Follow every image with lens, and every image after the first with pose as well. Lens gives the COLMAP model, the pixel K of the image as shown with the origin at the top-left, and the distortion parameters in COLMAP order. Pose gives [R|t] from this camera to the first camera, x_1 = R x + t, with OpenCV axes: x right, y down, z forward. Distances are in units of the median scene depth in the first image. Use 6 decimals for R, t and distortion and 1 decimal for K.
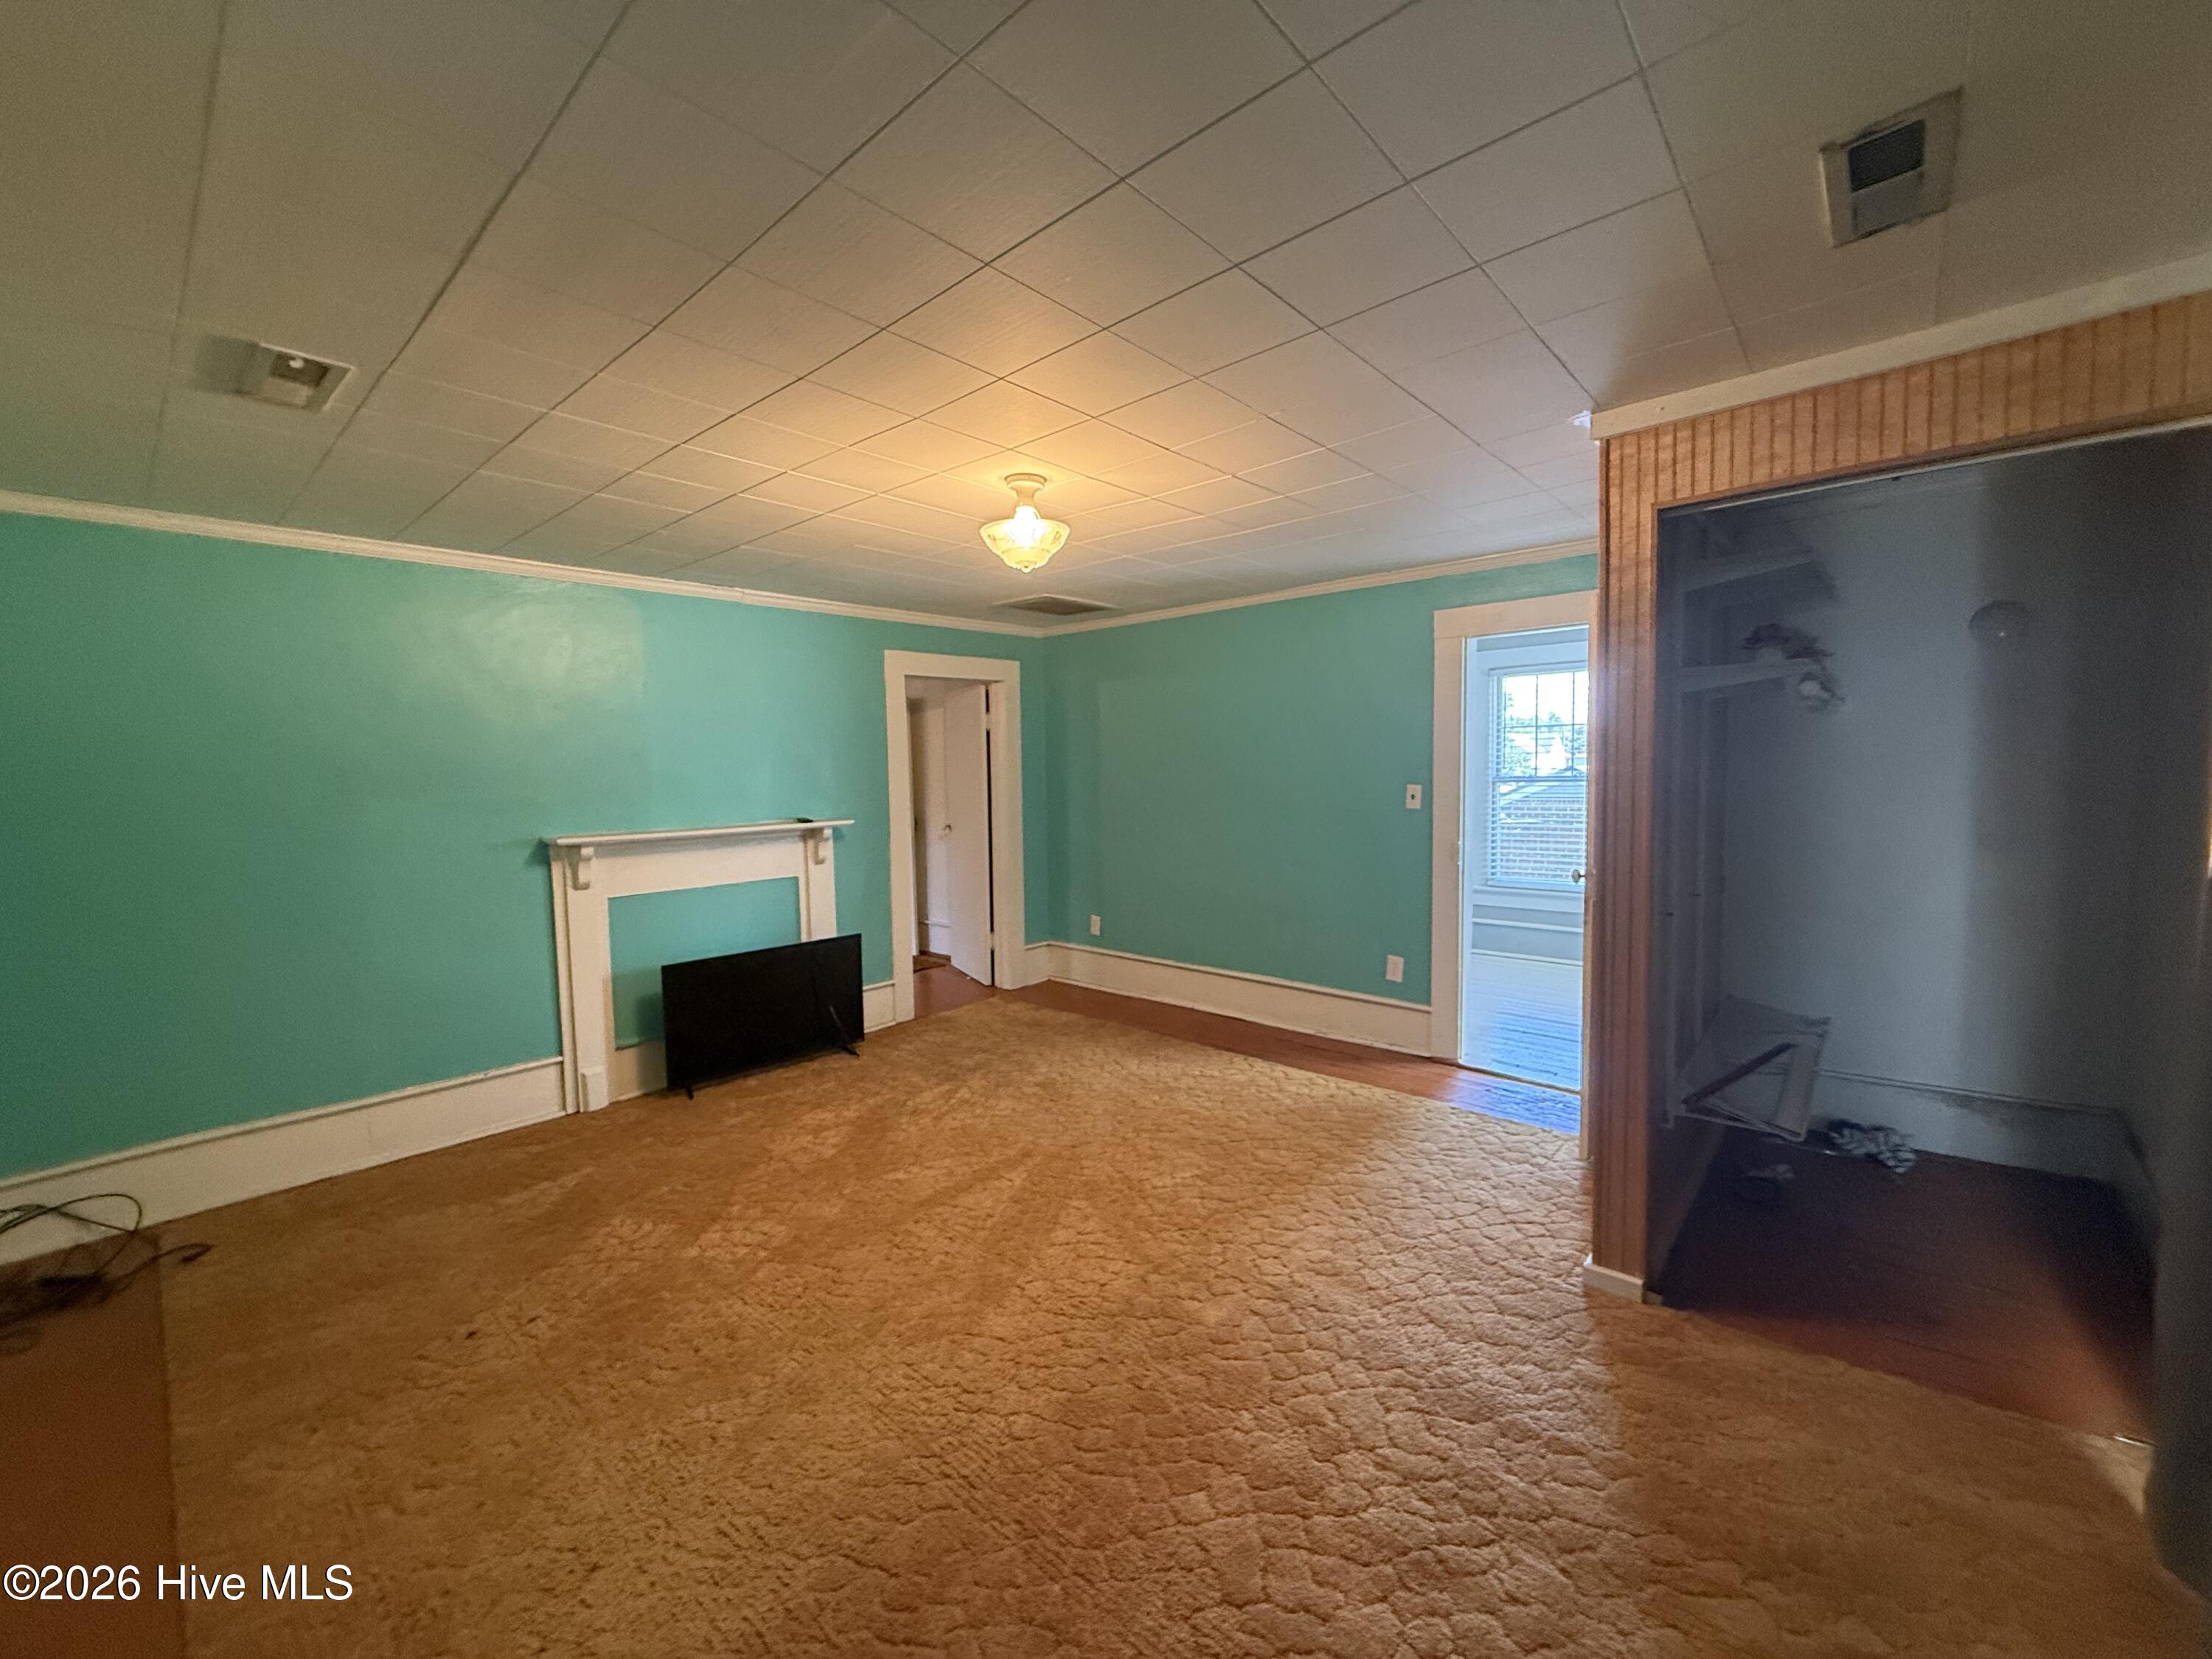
lens RADIAL K [[884.8, 0, 1102.3], [0, 884.8, 822.7], [0, 0, 1]] dist [-0.002722, 0.000085]
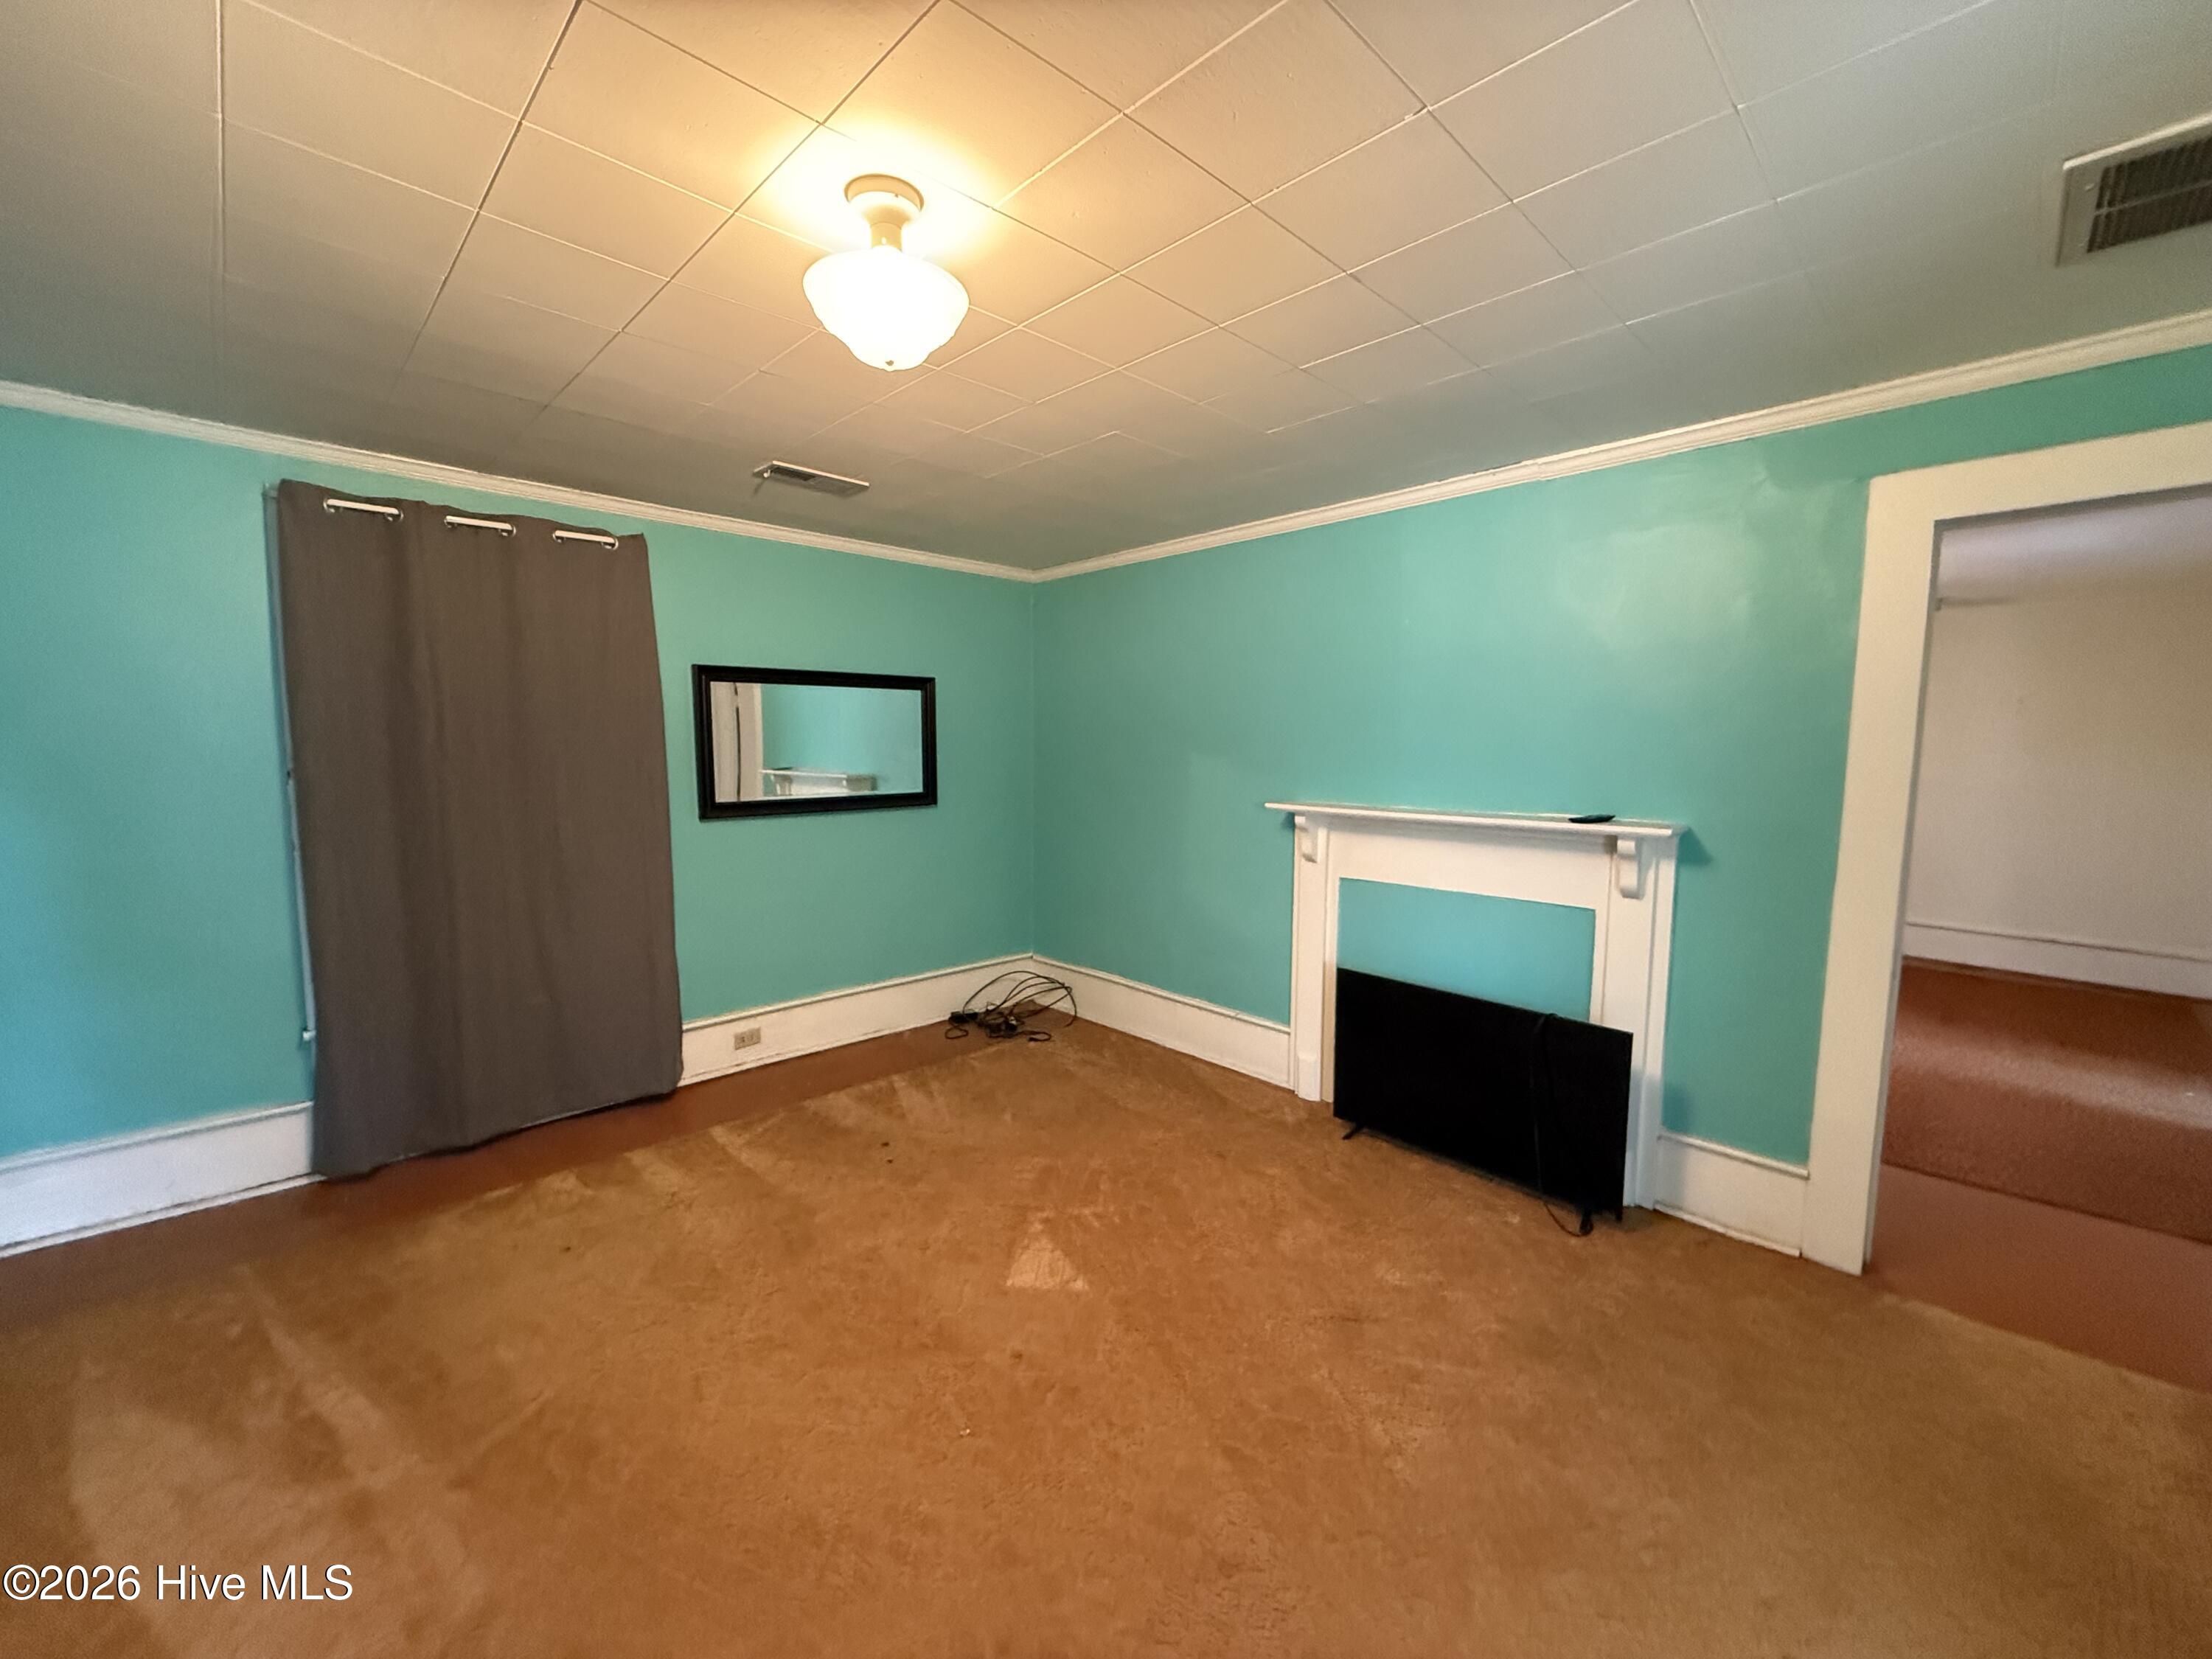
lens RADIAL K [[884.8, 0, 1102.4], [0, 884.8, 831.5], [0, 0, 1]] dist [-0.002722, 0.000085]
pose [[-0.076479, 0.113026, -0.990644, 0.329103], [-0.069223, 0.990555, 0.118360, -0.048201], [0.994665, 0.077628, -0.067933, 0.809773]]
